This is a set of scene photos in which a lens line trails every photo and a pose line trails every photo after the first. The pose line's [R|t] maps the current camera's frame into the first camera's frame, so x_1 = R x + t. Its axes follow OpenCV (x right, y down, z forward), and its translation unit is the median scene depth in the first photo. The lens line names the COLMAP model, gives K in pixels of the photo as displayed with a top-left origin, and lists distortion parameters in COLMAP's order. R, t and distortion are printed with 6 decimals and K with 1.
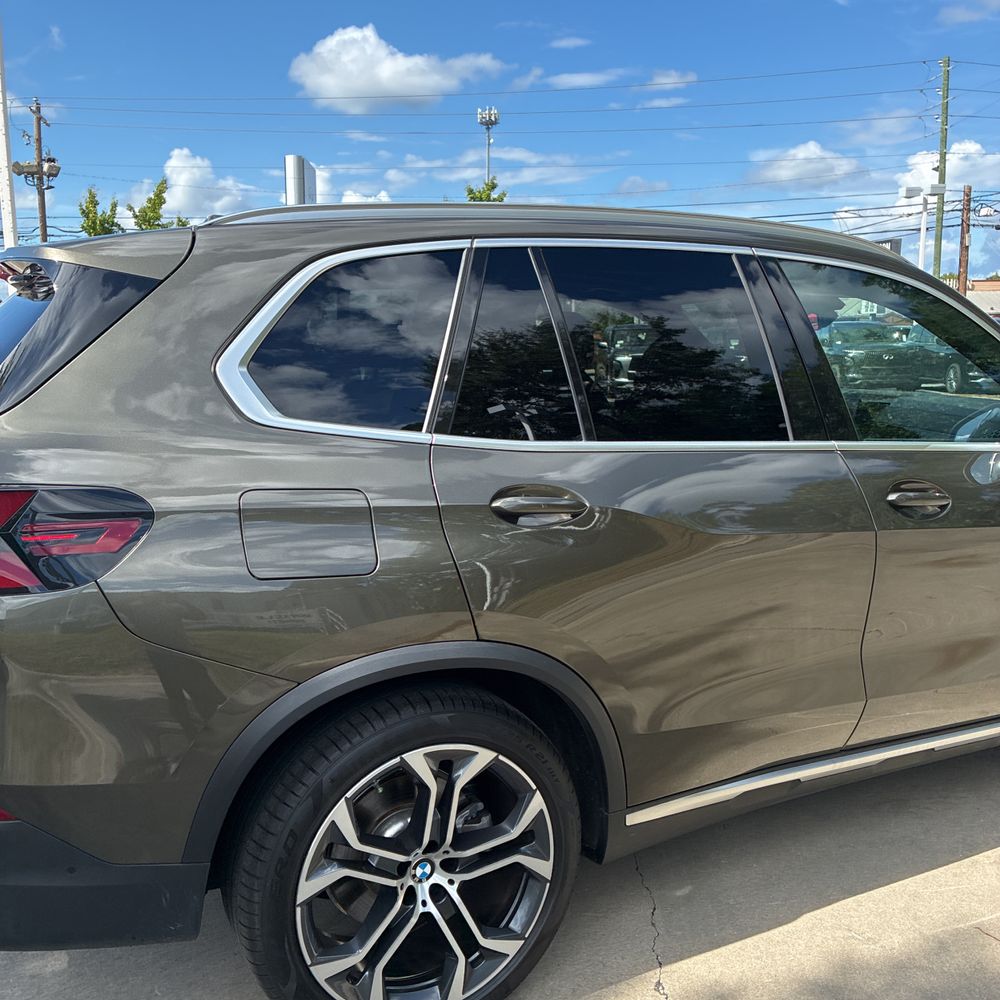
lens RADIAL K [[995.8, 0, 481.3], [0, 995.8, 519.7], [0, 0, 1]] dist [0.030427, 0.020376]
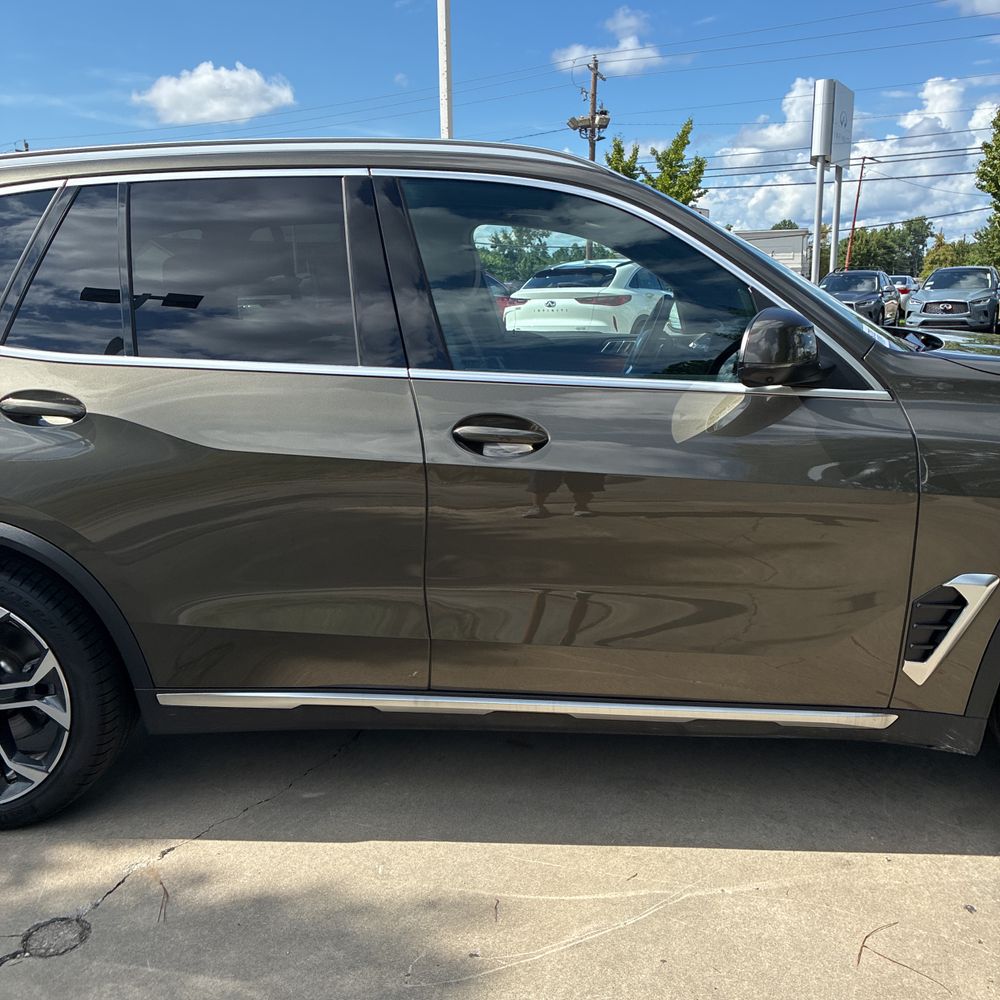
lens RADIAL K [[1013.8, 0, 493.5], [0, 1013.8, 495.3], [0, 0, 1]] dist [0.039396, -0.030547]
pose [[0.854245, 0.094025, -0.511297, 1.112279], [-0.078504, 0.995561, 0.051918, -0.014634], [0.513909, -0.004212, 0.857834, 0.237660]]
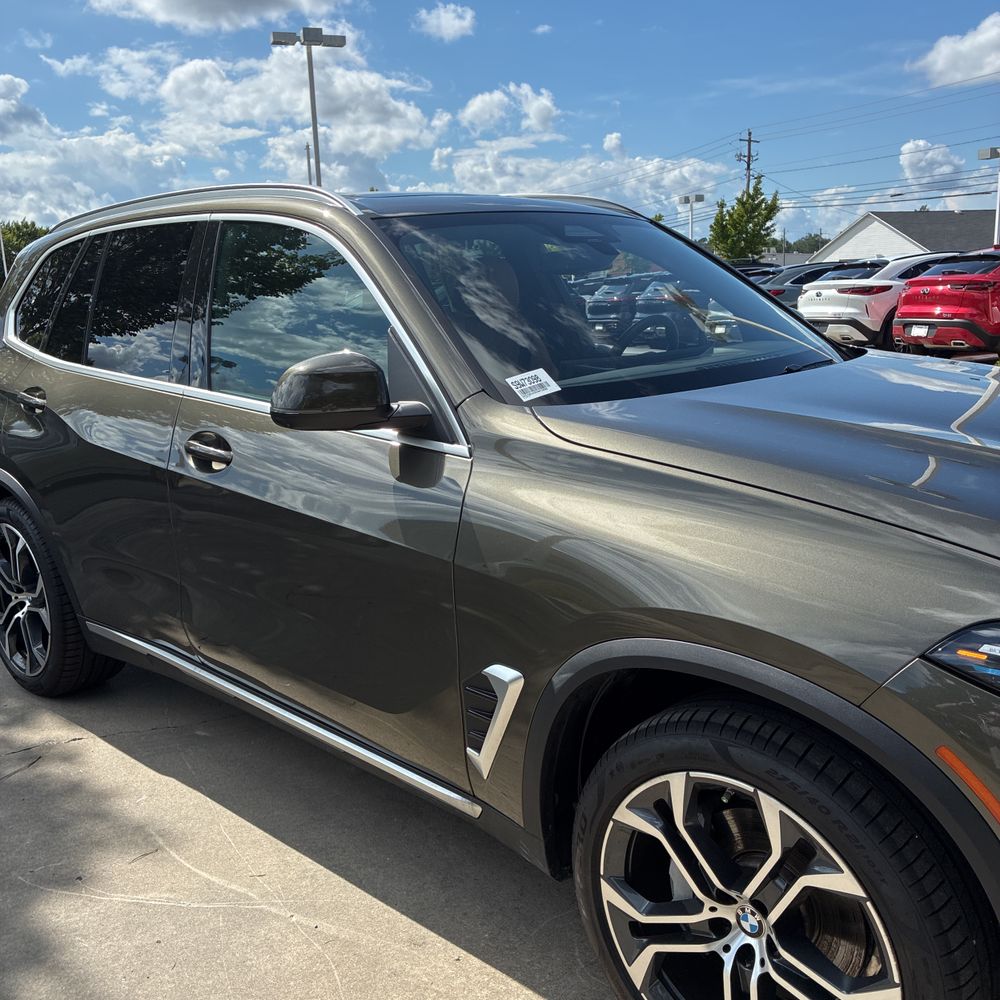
lens RADIAL K [[1011.9, 0, 500.0], [0, 1011.9, 500.0], [0, 0, 1]] dist [0.034571, -0.013912]
pose [[0.336994, 0.191651, -0.921795, 1.833800], [-0.136388, 0.978673, 0.153615, -0.210033], [0.931576, 0.073955, 0.355945, 1.087497]]
